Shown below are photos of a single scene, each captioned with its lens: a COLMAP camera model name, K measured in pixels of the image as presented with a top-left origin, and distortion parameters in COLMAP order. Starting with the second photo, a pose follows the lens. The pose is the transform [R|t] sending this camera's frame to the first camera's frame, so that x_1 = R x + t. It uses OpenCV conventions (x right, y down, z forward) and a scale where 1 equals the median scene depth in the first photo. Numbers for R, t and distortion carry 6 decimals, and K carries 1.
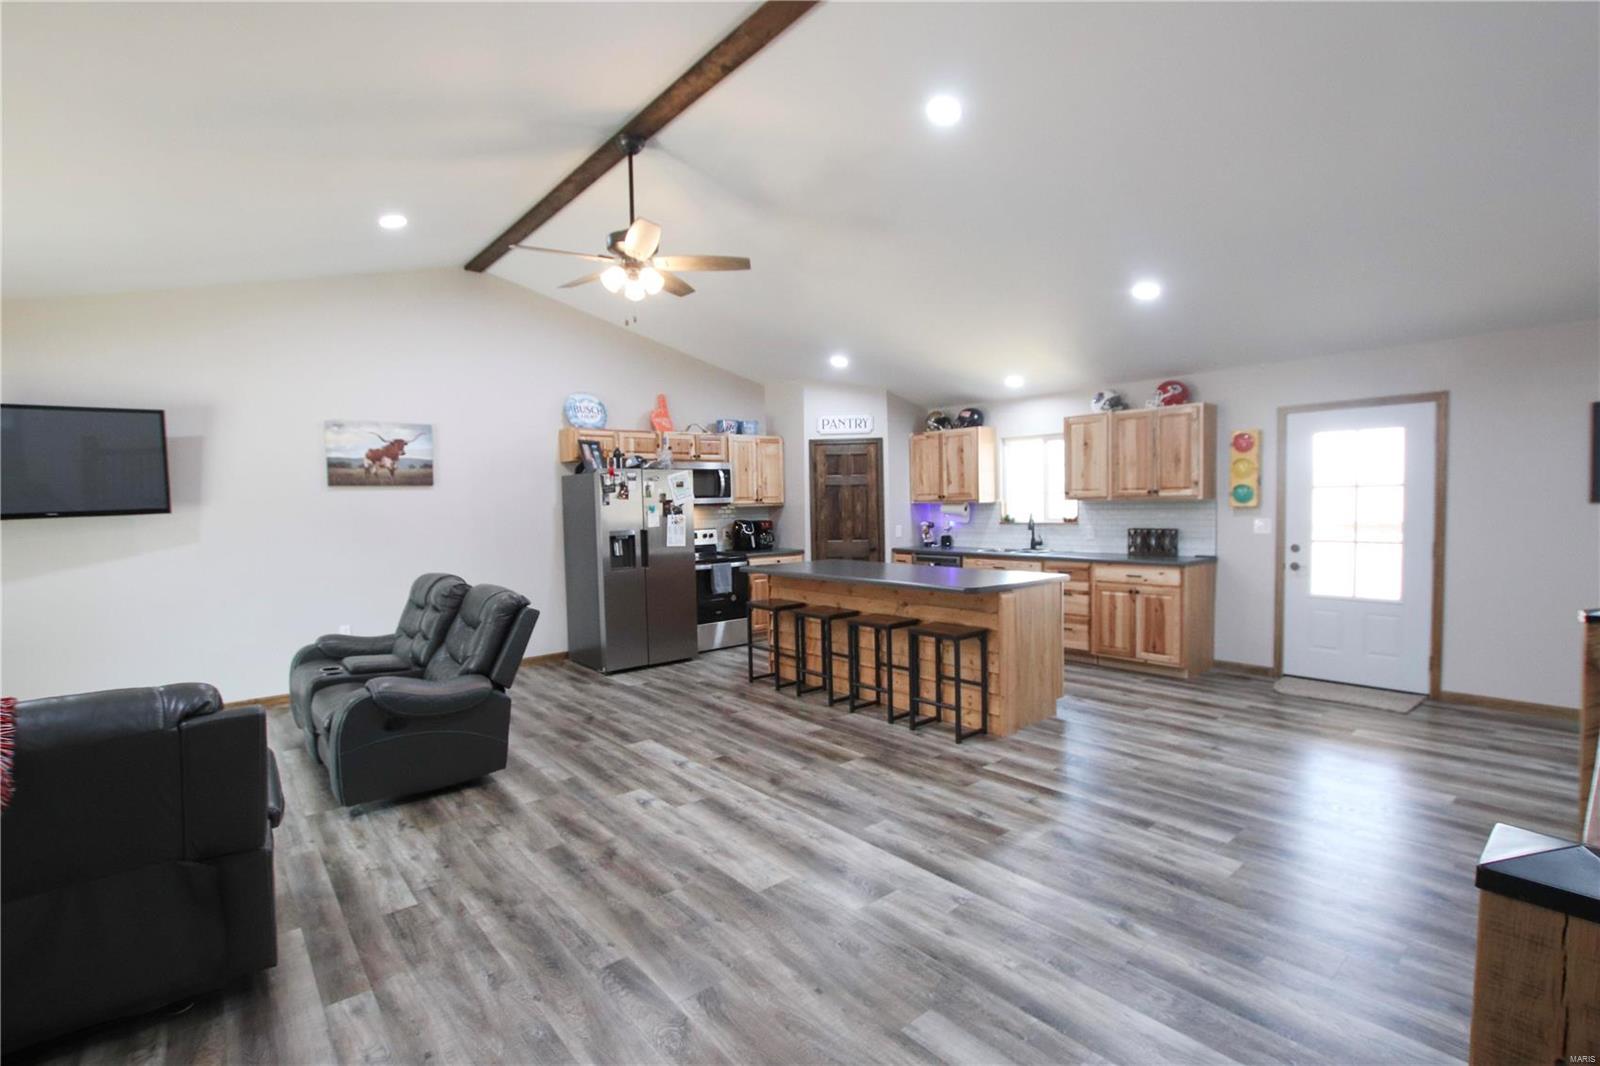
lens RADIAL K [[740.7, 0, 813.0], [0, 740.7, 534.1], [0, 0, 1]] dist [-0.028182, 0.002815]
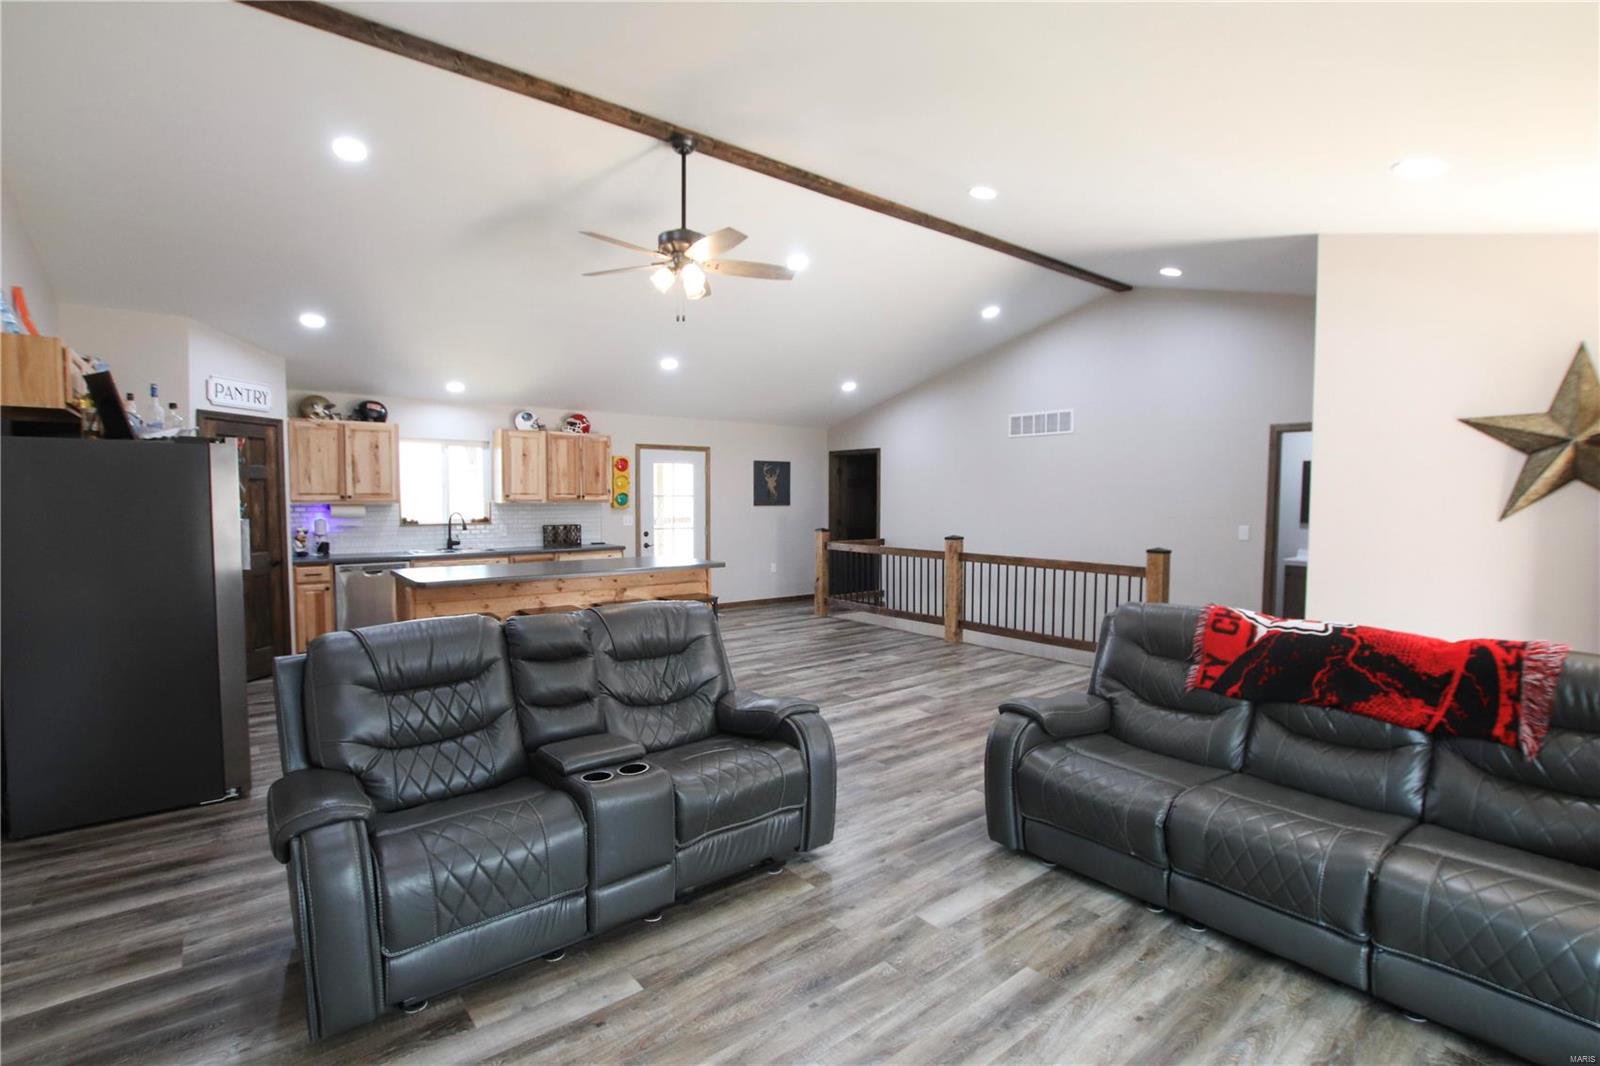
lens RADIAL K [[740.7, 0, 806.7], [0, 740.7, 532.1], [0, 0, 1]] dist [-0.028182, 0.002815]
pose [[0.025702, -0.030989, 0.999189, -0.851167], [0.039142, 0.998784, 0.029969, -0.017222], [-0.998903, 0.038340, 0.026884, 0.552741]]
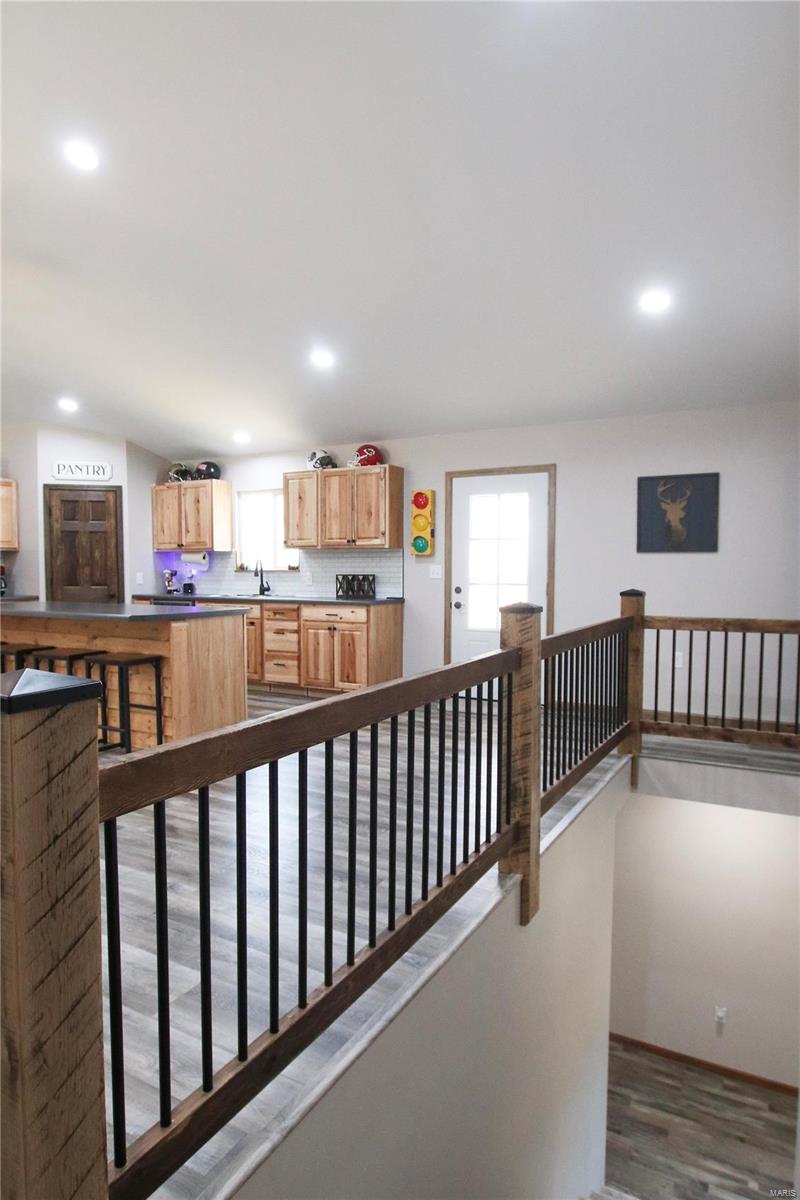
lens RADIAL K [[716.0, 0, 401.5], [0, 716.0, 607.4], [0, 0, 1]] dist [-0.043318, 0.000439]
pose [[0.938778, 0.001042, 0.344522, 0.152021], [-0.003851, 0.999965, 0.007469, 0.035791], [-0.344502, -0.008339, 0.938749, -0.063039]]
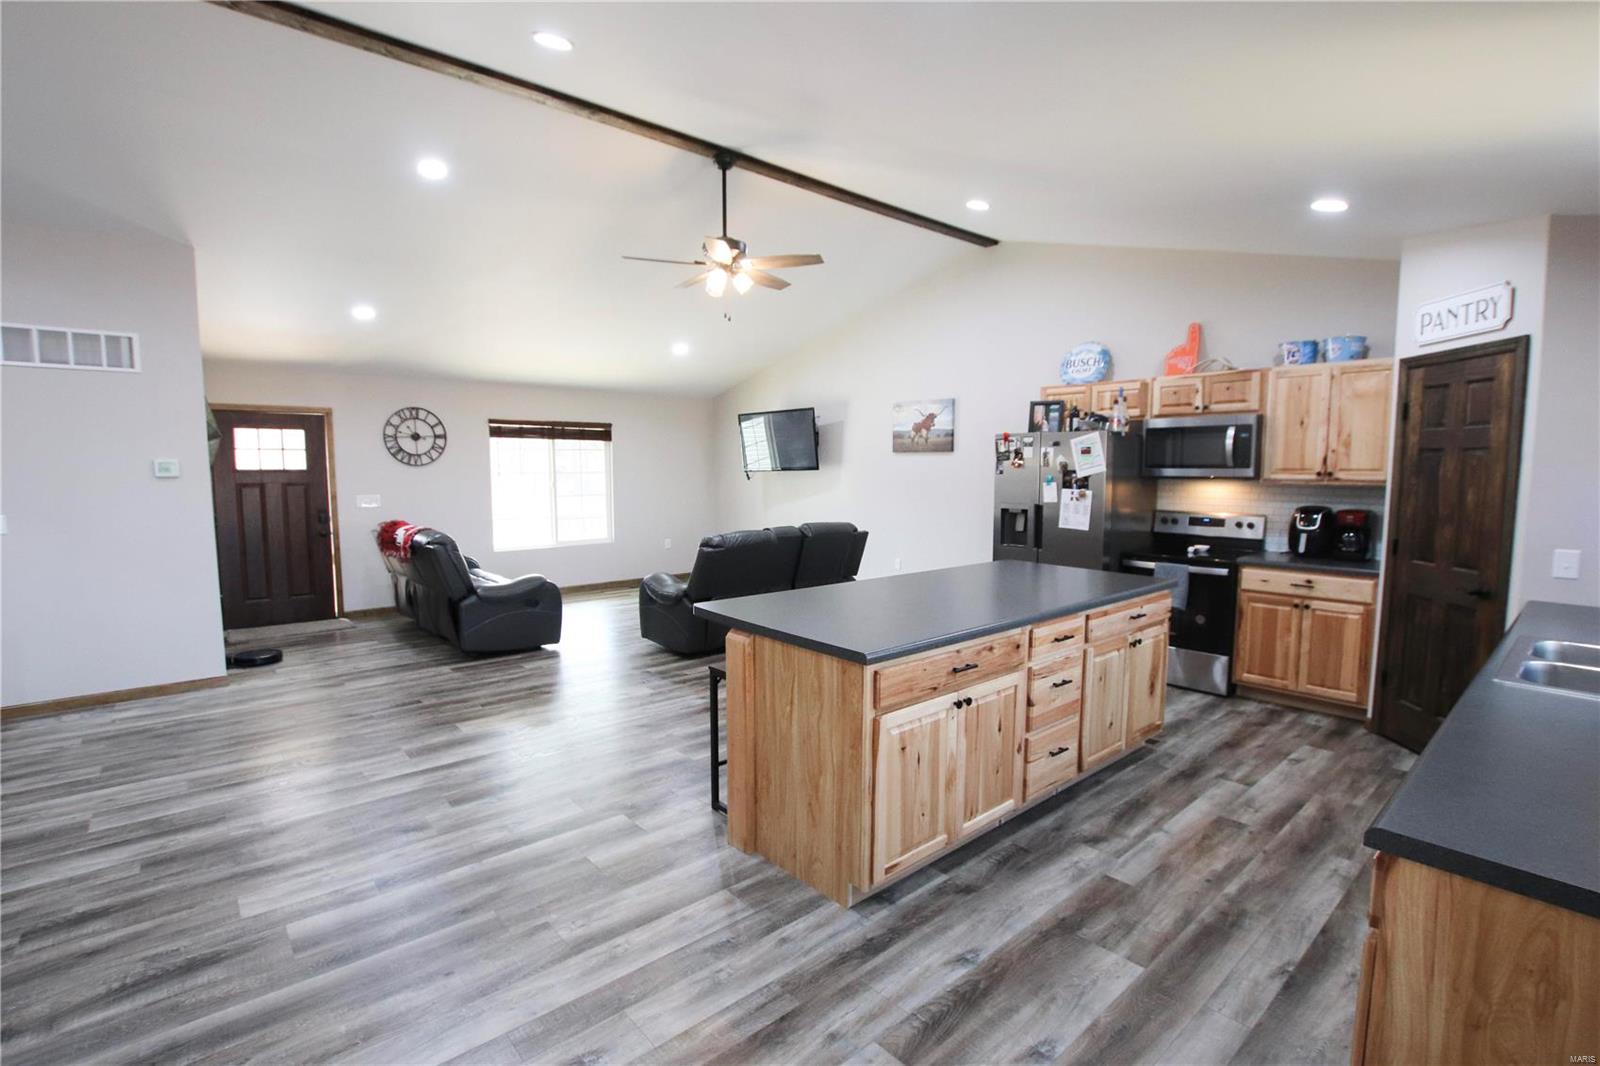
lens RADIAL K [[740.7, 0, 805.6], [0, 740.7, 538.8], [0, 0, 1]] dist [-0.028182, 0.002815]
pose [[0.015179, 0.120865, -0.992553, 0.646098], [-0.044724, 0.991756, 0.120084, -0.059613], [0.998884, 0.042568, 0.020459, 0.755185]]
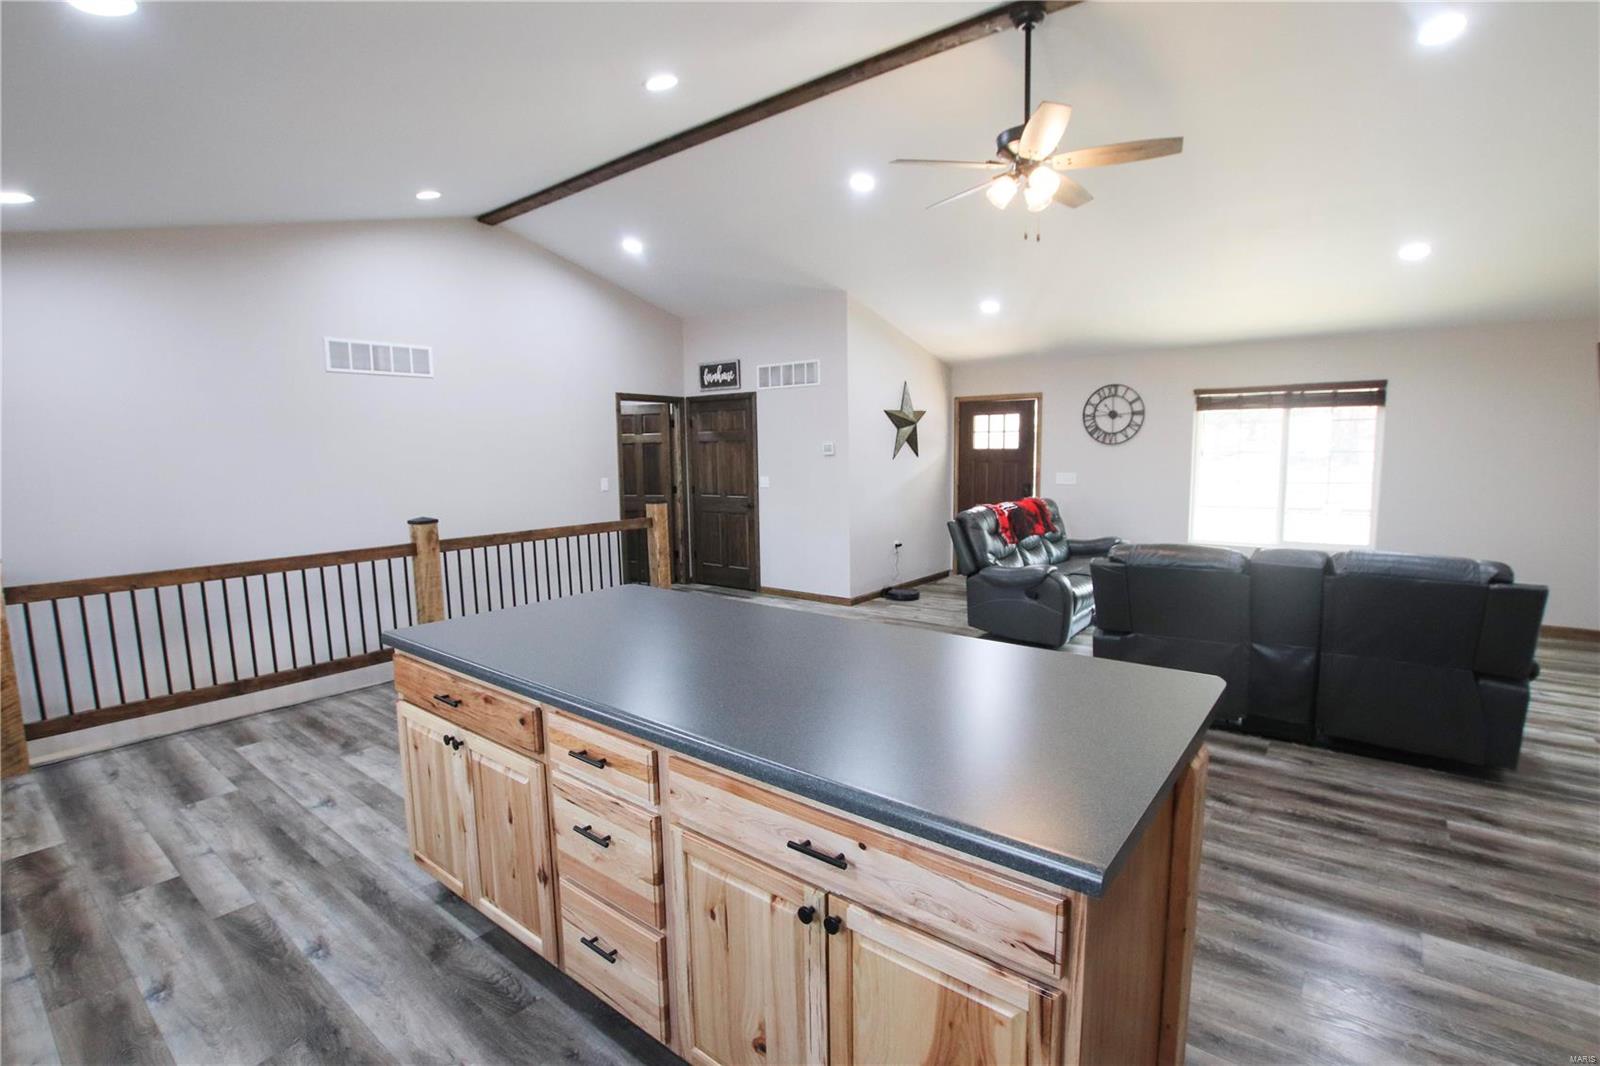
lens RADIAL K [[740.7, 0, 804.5], [0, 740.7, 535.8], [0, 0, 1]] dist [-0.028182, 0.002815]
pose [[-0.979454, 0.059210, -0.192781, 0.124070], [0.027443, 0.986168, 0.163459, -0.067672], [0.199793, 0.154810, -0.967531, 1.223038]]
